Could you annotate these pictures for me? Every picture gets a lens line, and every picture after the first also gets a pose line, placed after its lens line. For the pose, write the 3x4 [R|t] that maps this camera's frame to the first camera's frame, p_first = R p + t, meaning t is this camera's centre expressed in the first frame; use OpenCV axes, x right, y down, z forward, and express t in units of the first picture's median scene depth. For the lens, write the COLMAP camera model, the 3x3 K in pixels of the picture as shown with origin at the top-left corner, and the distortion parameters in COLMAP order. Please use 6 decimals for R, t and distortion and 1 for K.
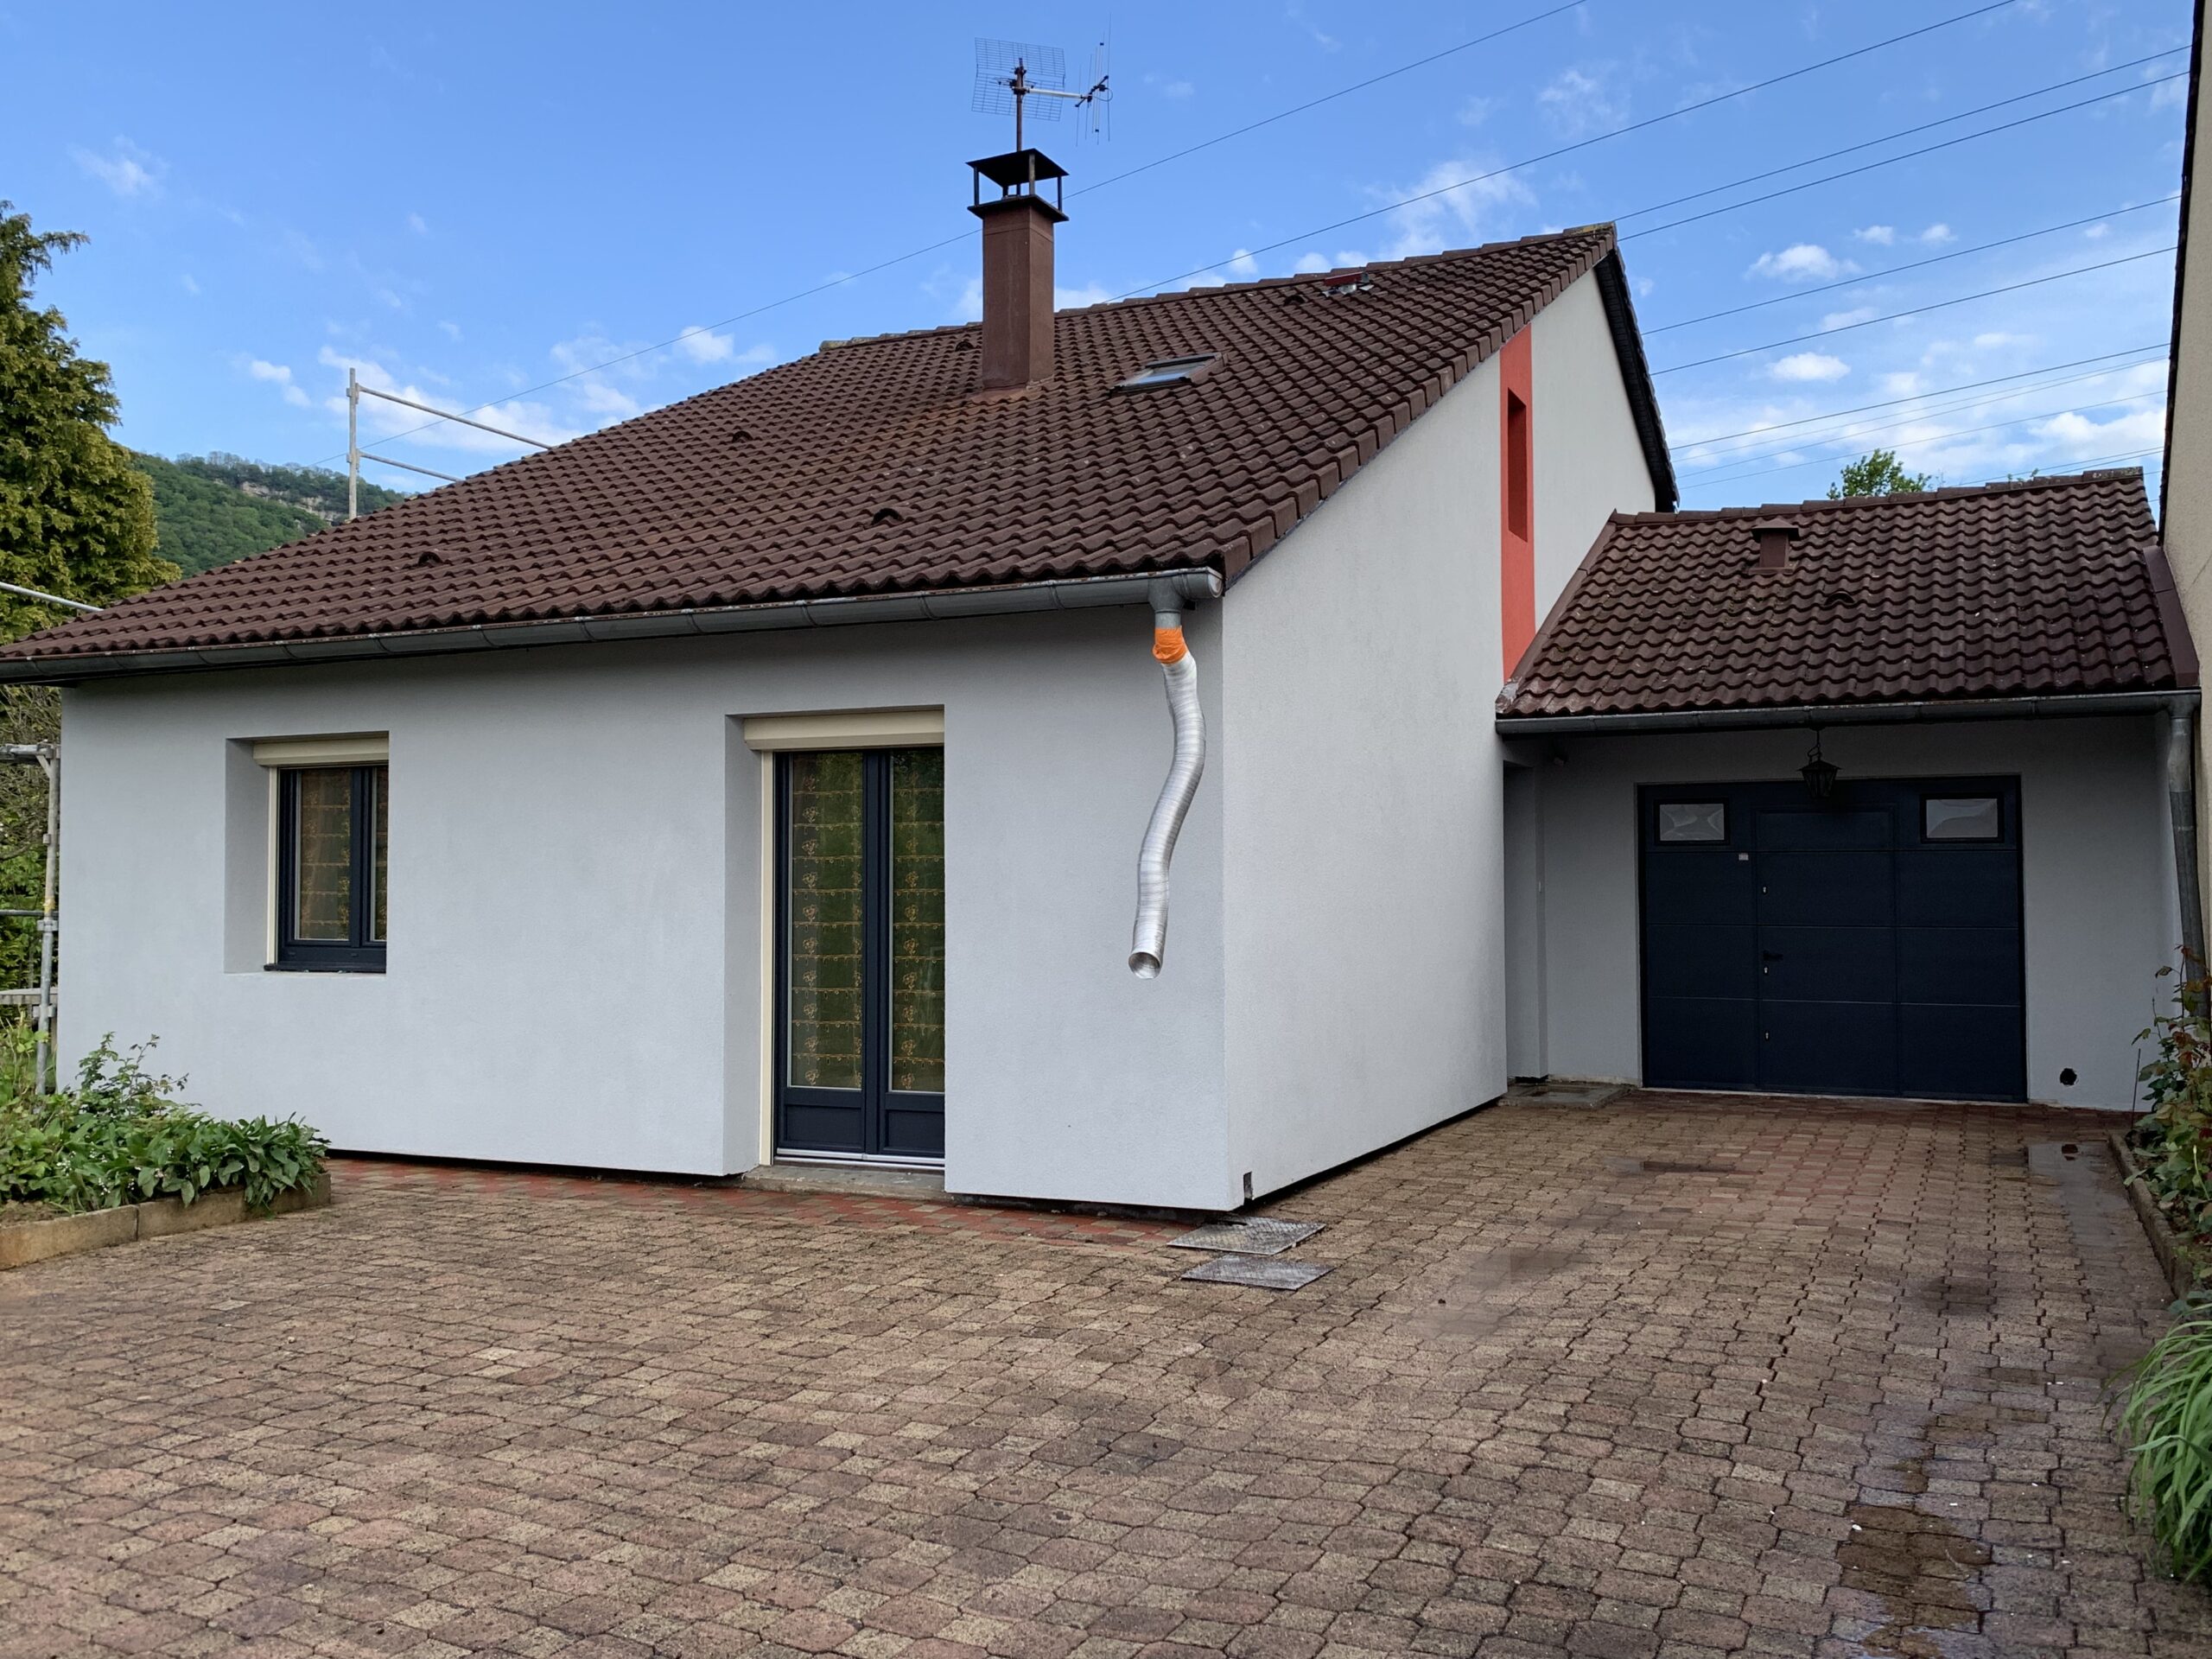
lens RADIAL K [[1871.1, 0, 1106.0], [0, 1871.1, 829.5], [0, 0, 1]] dist [0.106700, -0.161178]
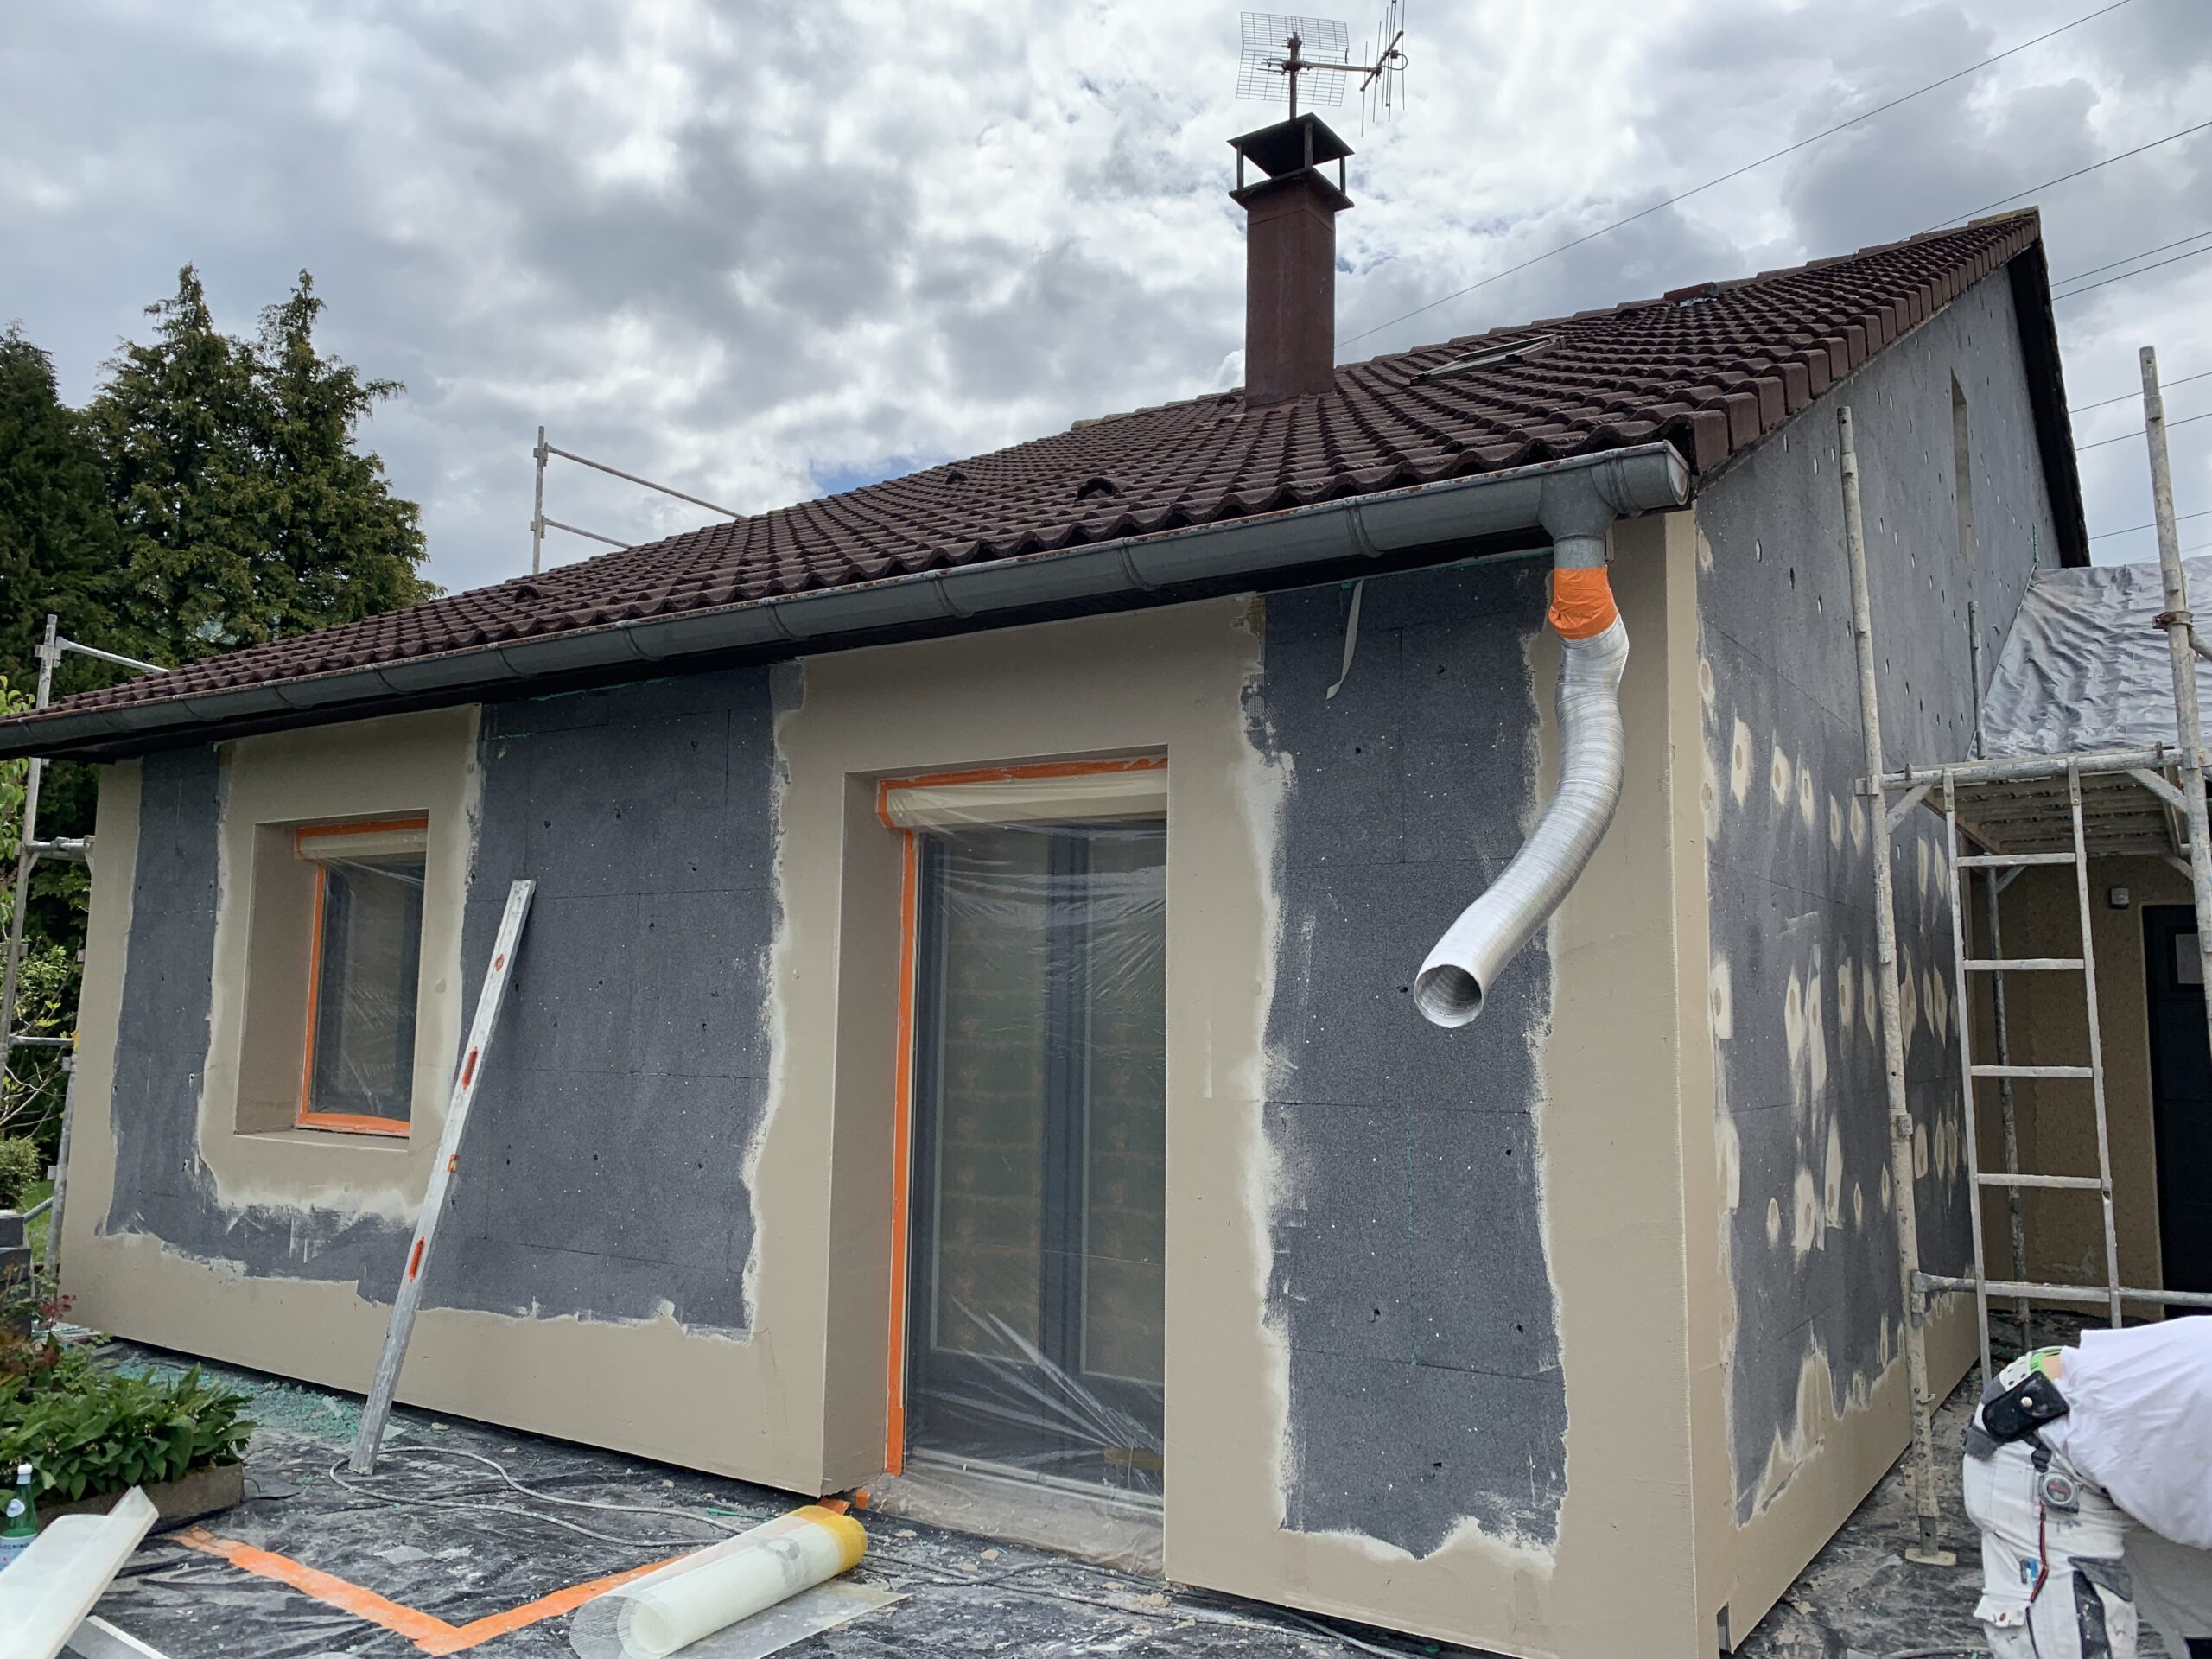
lens RADIAL K [[1702.4, 0, 1106.0], [0, 1702.4, 829.5], [0, 0, 1]] dist [0.027105, -0.006301]
pose [[0.988768, 0.002057, -0.149444, -0.014318], [-0.013344, 0.997127, -0.074566, 0.001340], [0.148862, 0.075722, 0.985955, 0.272989]]
